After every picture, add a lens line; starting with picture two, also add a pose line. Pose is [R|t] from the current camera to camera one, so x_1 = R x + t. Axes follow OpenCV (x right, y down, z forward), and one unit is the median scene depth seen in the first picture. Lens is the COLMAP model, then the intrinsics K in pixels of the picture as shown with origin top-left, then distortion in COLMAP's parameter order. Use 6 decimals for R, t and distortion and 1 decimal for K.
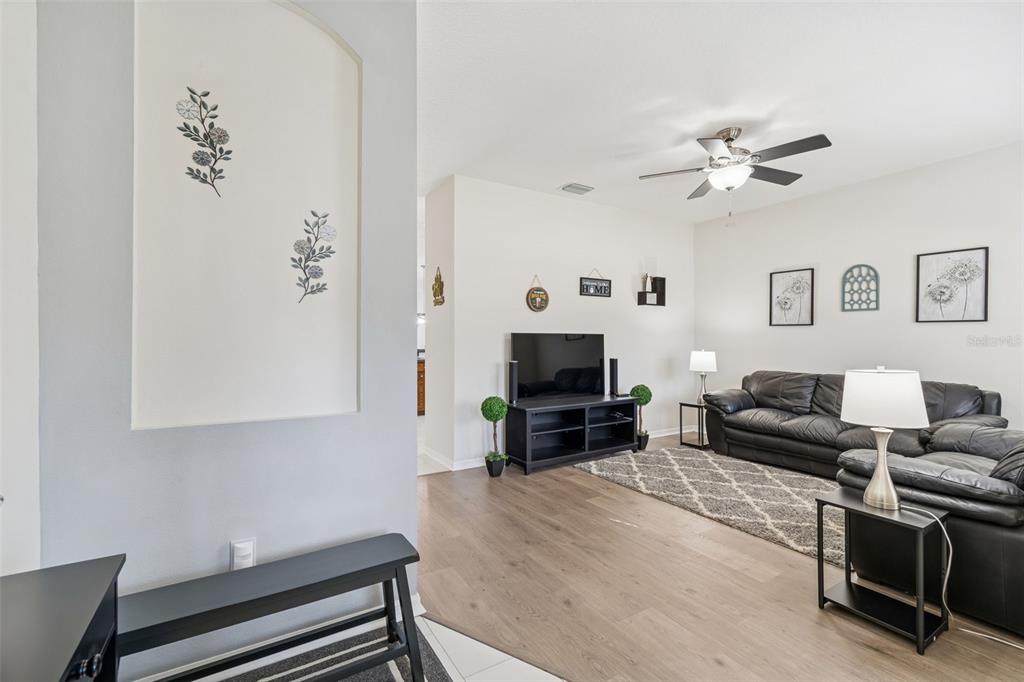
lens RADIAL K [[453.1, 0, 515.1], [0, 453.1, 344.2], [0, 0, 1]] dist [0.002975, -0.000605]
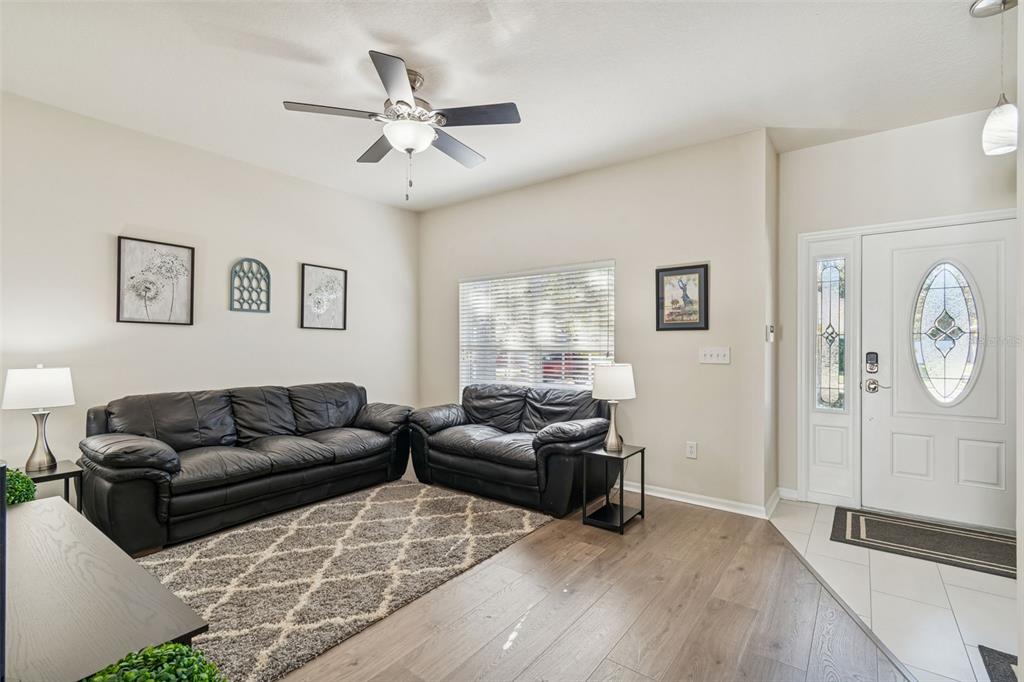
lens RADIAL K [[456.3, 0, 521.1], [0, 456.3, 347.5], [0, 0, 1]] dist [0.000984, -0.000105]
pose [[-0.367704, -0.006852, 0.929917, -0.249916], [0.007852, 0.999914, 0.010473, -0.010259], [-0.929910, 0.011152, -0.367619, 0.851103]]
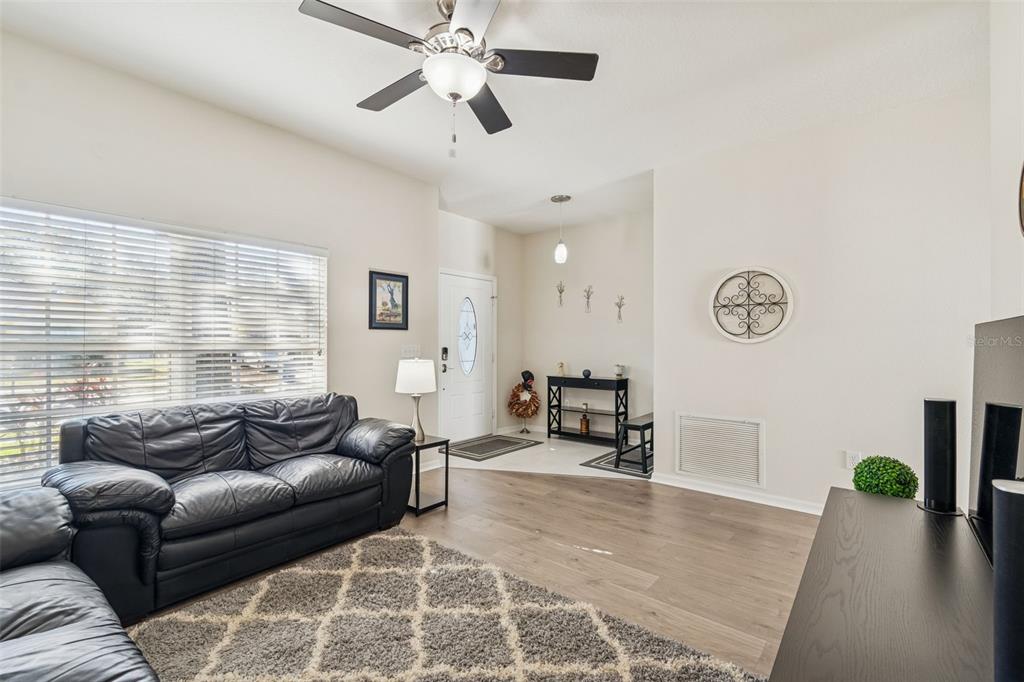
lens RADIAL K [[453.1, 0, 515.1], [0, 453.1, 344.2], [0, 0, 1]] dist [0.002975, -0.000605]
pose [[-0.946808, -0.000883, -0.321796, 0.455375], [-0.004115, 0.999948, 0.009364, -0.009966], [0.321771, 0.010190, -0.946763, 1.233564]]
